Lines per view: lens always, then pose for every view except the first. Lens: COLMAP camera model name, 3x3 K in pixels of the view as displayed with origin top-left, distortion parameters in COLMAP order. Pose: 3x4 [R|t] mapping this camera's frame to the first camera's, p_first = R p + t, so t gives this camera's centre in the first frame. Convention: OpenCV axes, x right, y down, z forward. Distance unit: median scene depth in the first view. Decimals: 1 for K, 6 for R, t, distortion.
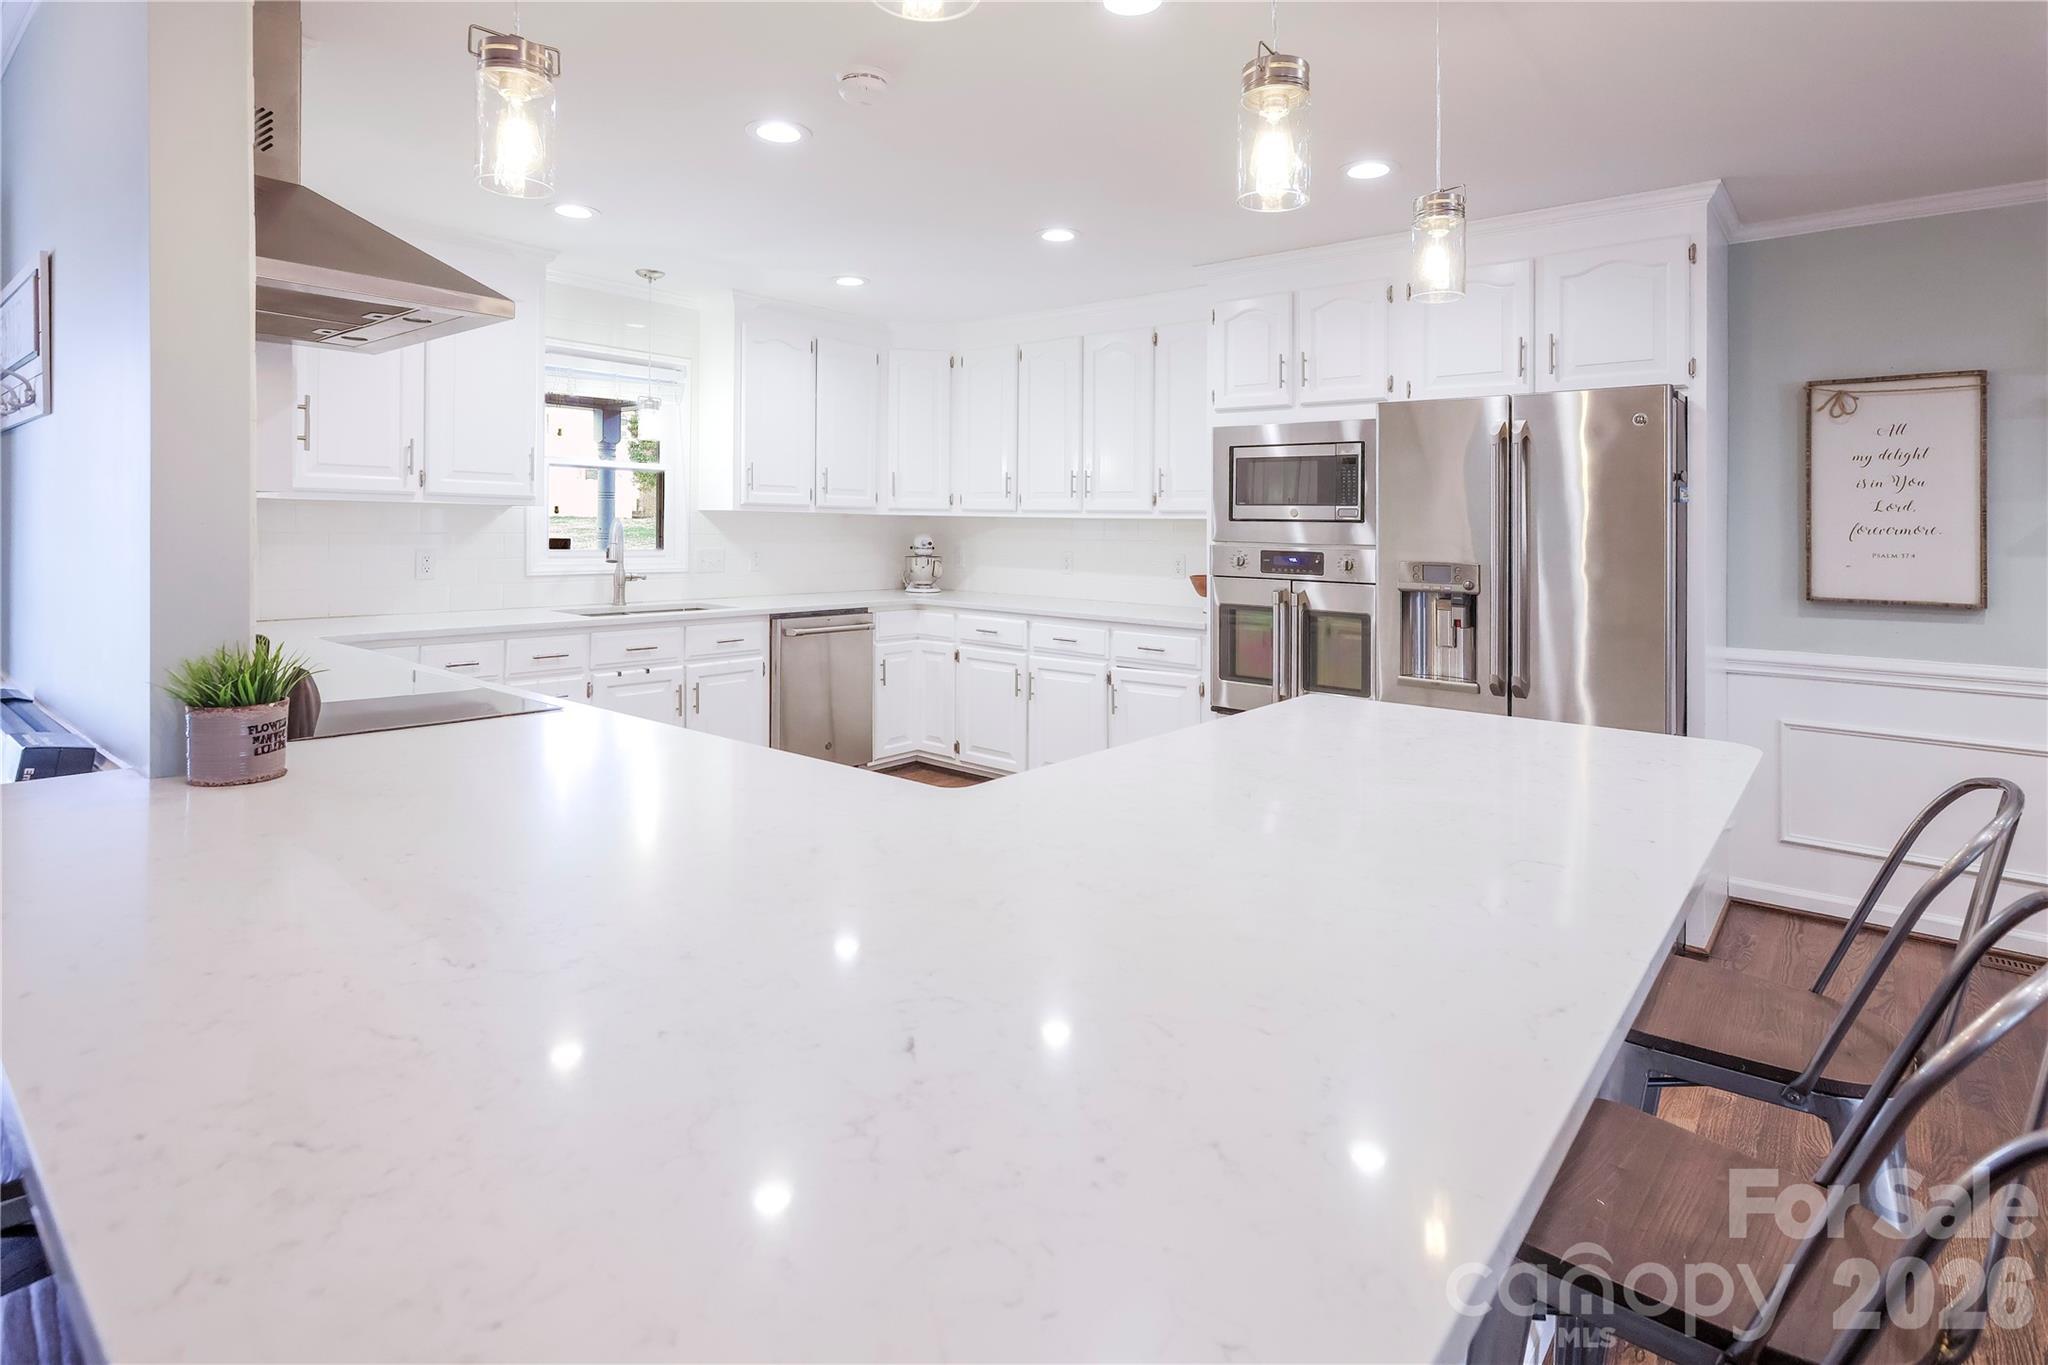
lens RADIAL K [[1028.5, 0, 1019.8], [0, 1028.5, 524.4], [0, 0, 1]] dist [0.001273, -0.000154]
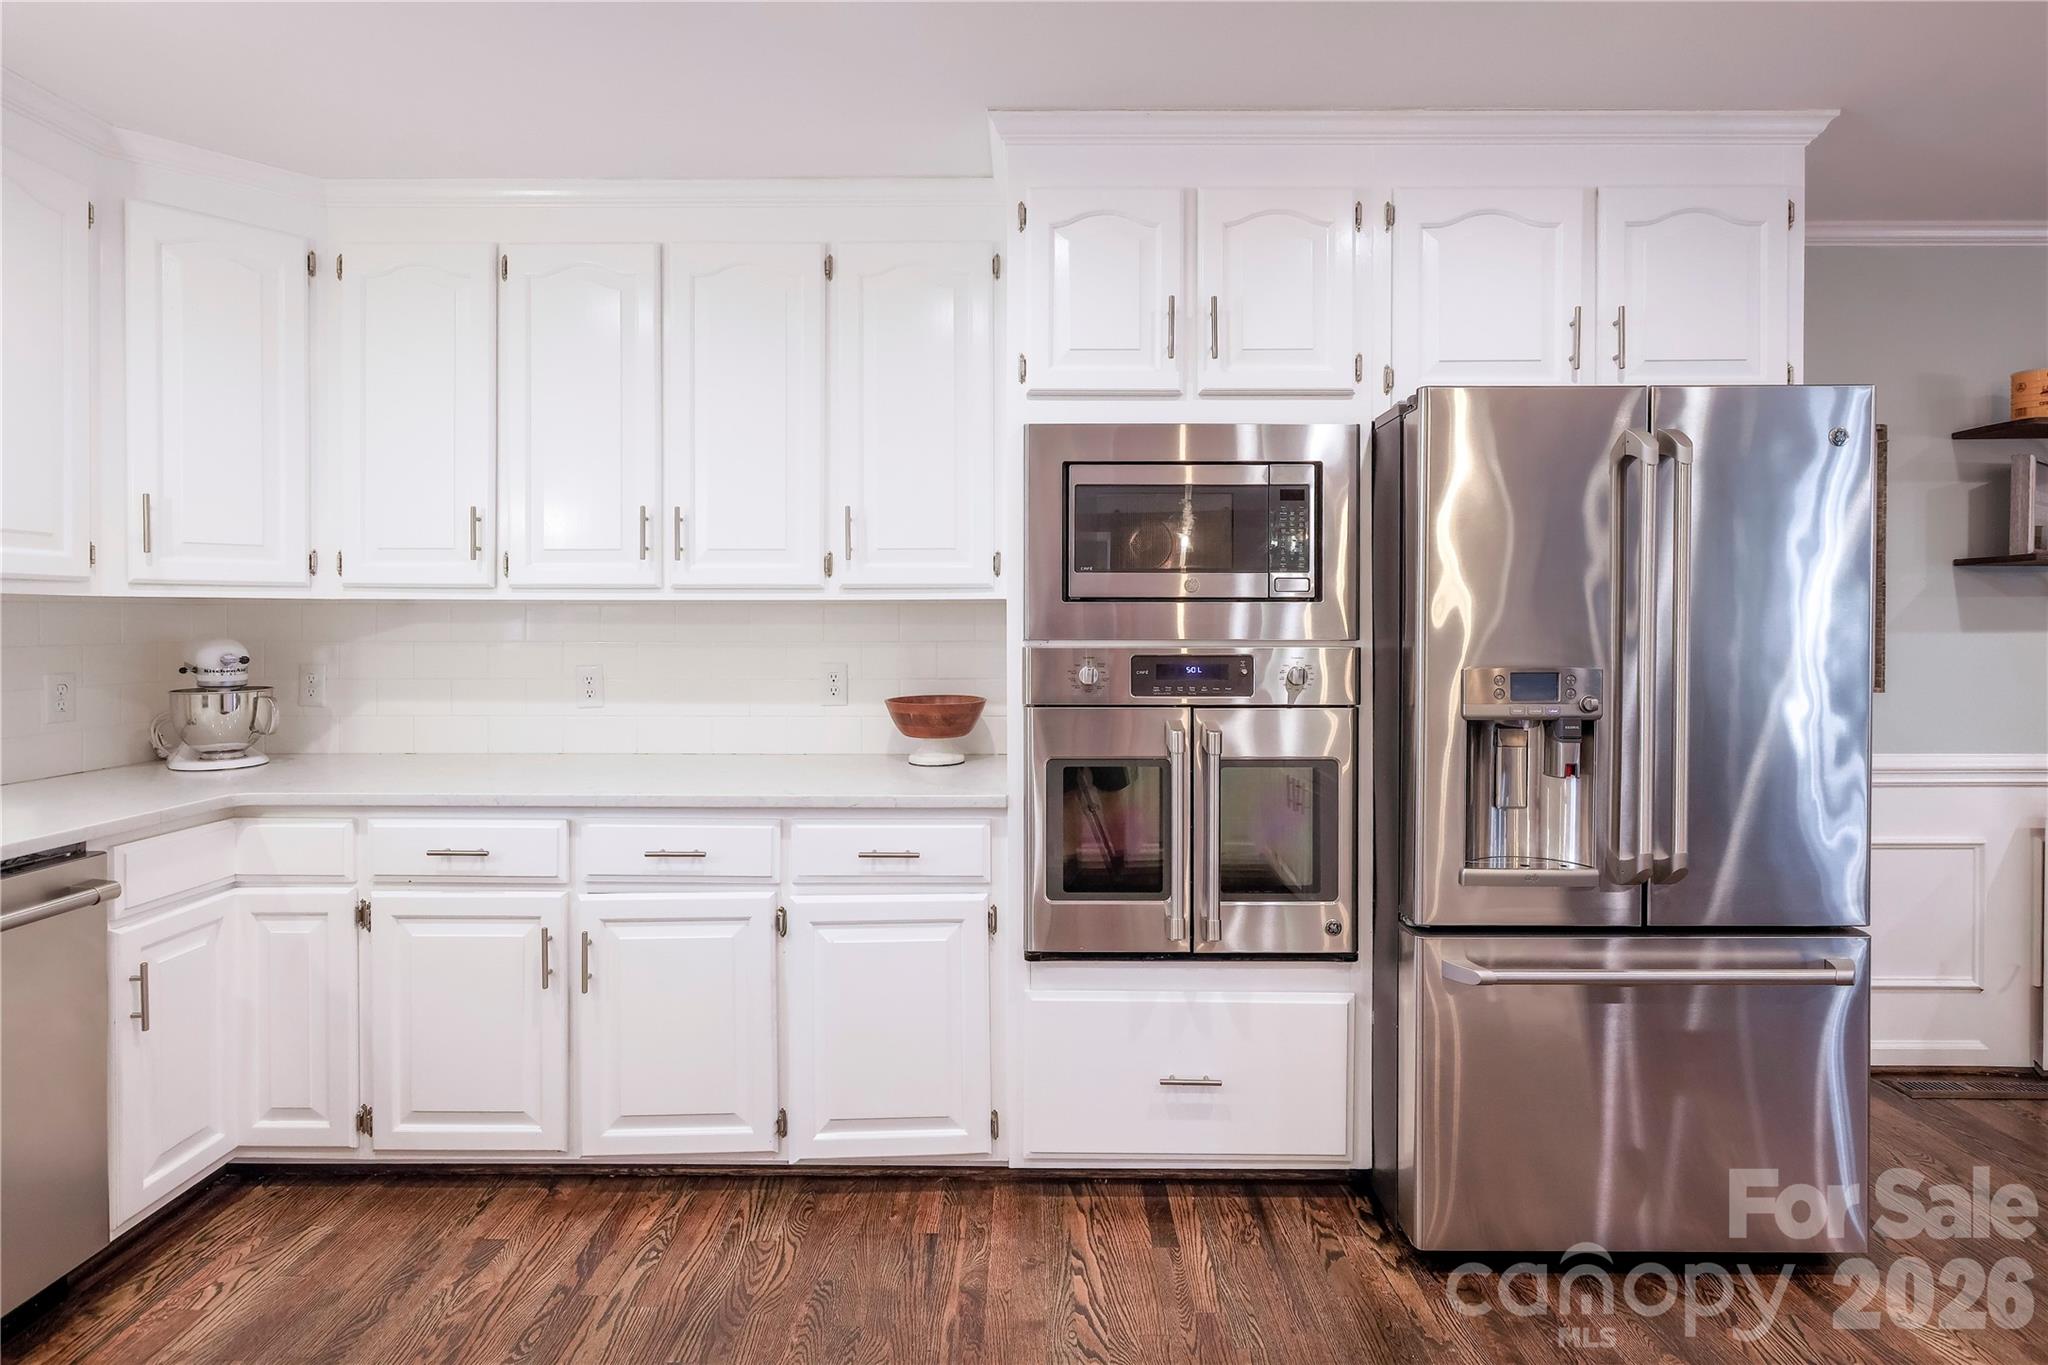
lens RADIAL K [[997.3, 0, 1031.8], [0, 997.3, 612.1], [0, 0, 1]] dist [0.000005, -0.000292]
pose [[0.771350, -0.010515, 0.636325, -0.117885], [0.012053, 0.999926, 0.001913, 0.000930], [-0.636297, 0.006194, 0.771419, 0.519822]]
